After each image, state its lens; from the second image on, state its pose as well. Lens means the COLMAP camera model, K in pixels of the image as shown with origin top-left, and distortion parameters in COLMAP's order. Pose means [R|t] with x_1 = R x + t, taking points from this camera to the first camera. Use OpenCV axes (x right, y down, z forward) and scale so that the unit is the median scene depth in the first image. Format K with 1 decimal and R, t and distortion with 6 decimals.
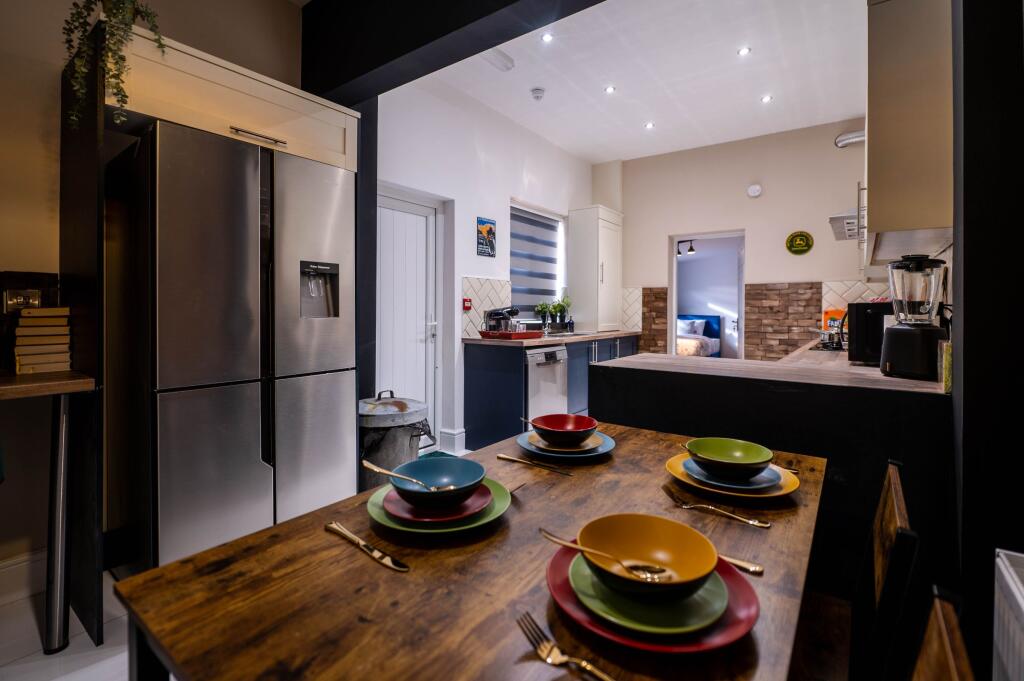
lens RADIAL K [[453.7, 0, 526.5], [0, 453.7, 307.7], [0, 0, 1]] dist [-0.013414, -0.000911]
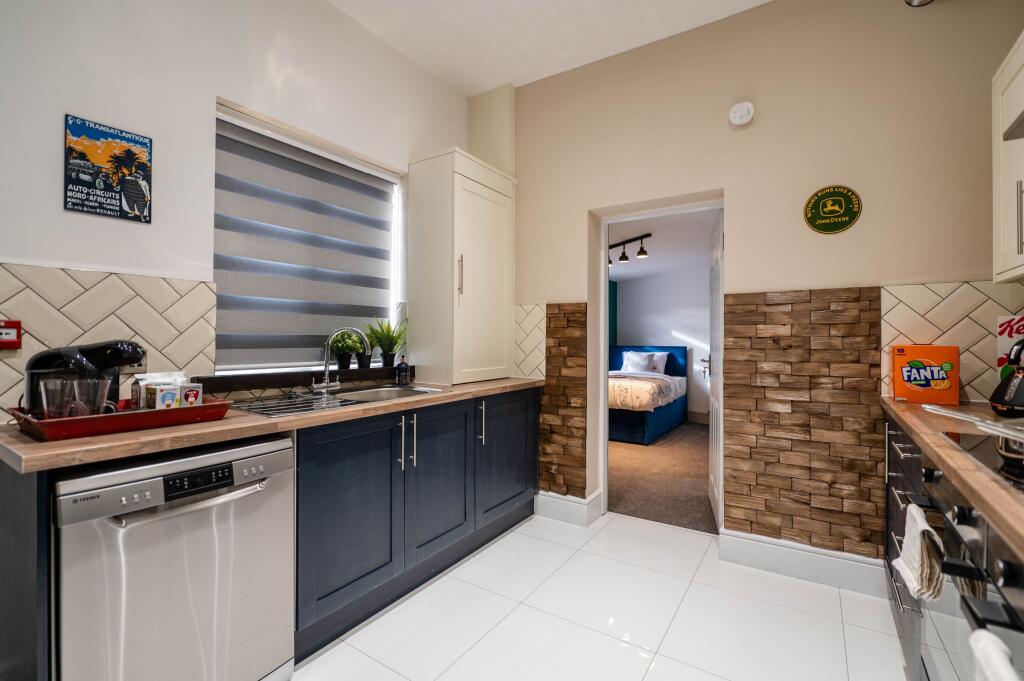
lens RADIAL K [[453.7, 0, 521.9], [0, 453.7, 334.0], [0, 0, 1]] dist [-0.013414, -0.000911]
pose [[0.998912, -0.002362, 0.046565, 0.238359], [0.002515, 0.999992, -0.003217, -0.005172], [-0.046557, 0.003331, 0.998910, 0.517630]]
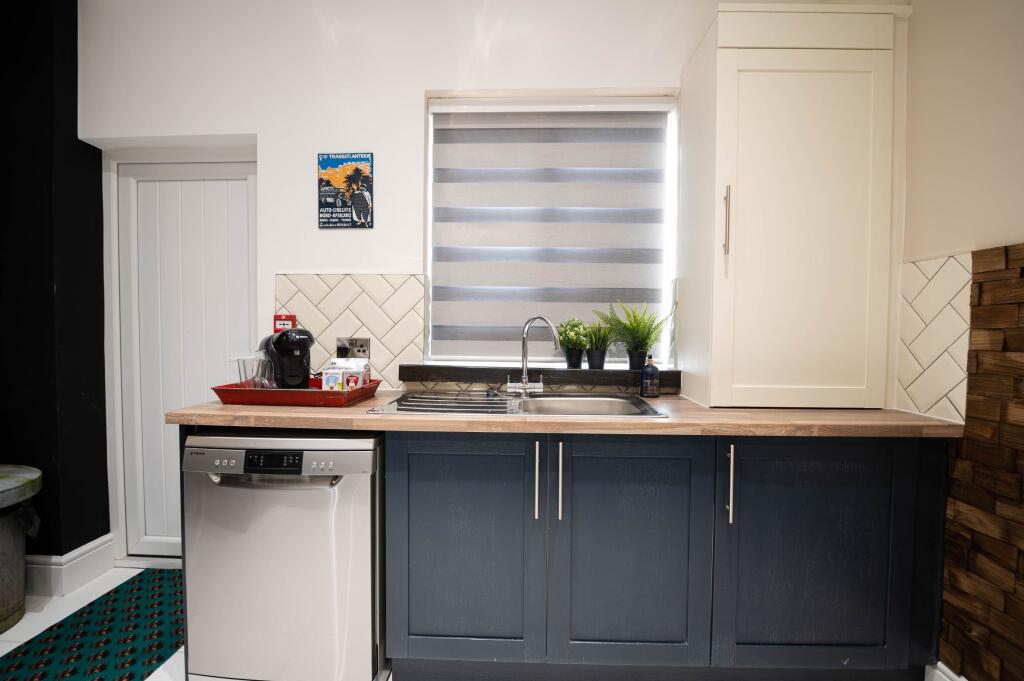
lens RADIAL K [[453.7, 0, 515.4], [0, 453.7, 344.7], [0, 0, 1]] dist [-0.013414, -0.000911]
pose [[0.550669, 0.021892, -0.834436, 0.388288], [-0.001280, 0.999677, 0.025382, 0.001078], [0.834722, -0.012909, 0.550520, 0.788908]]
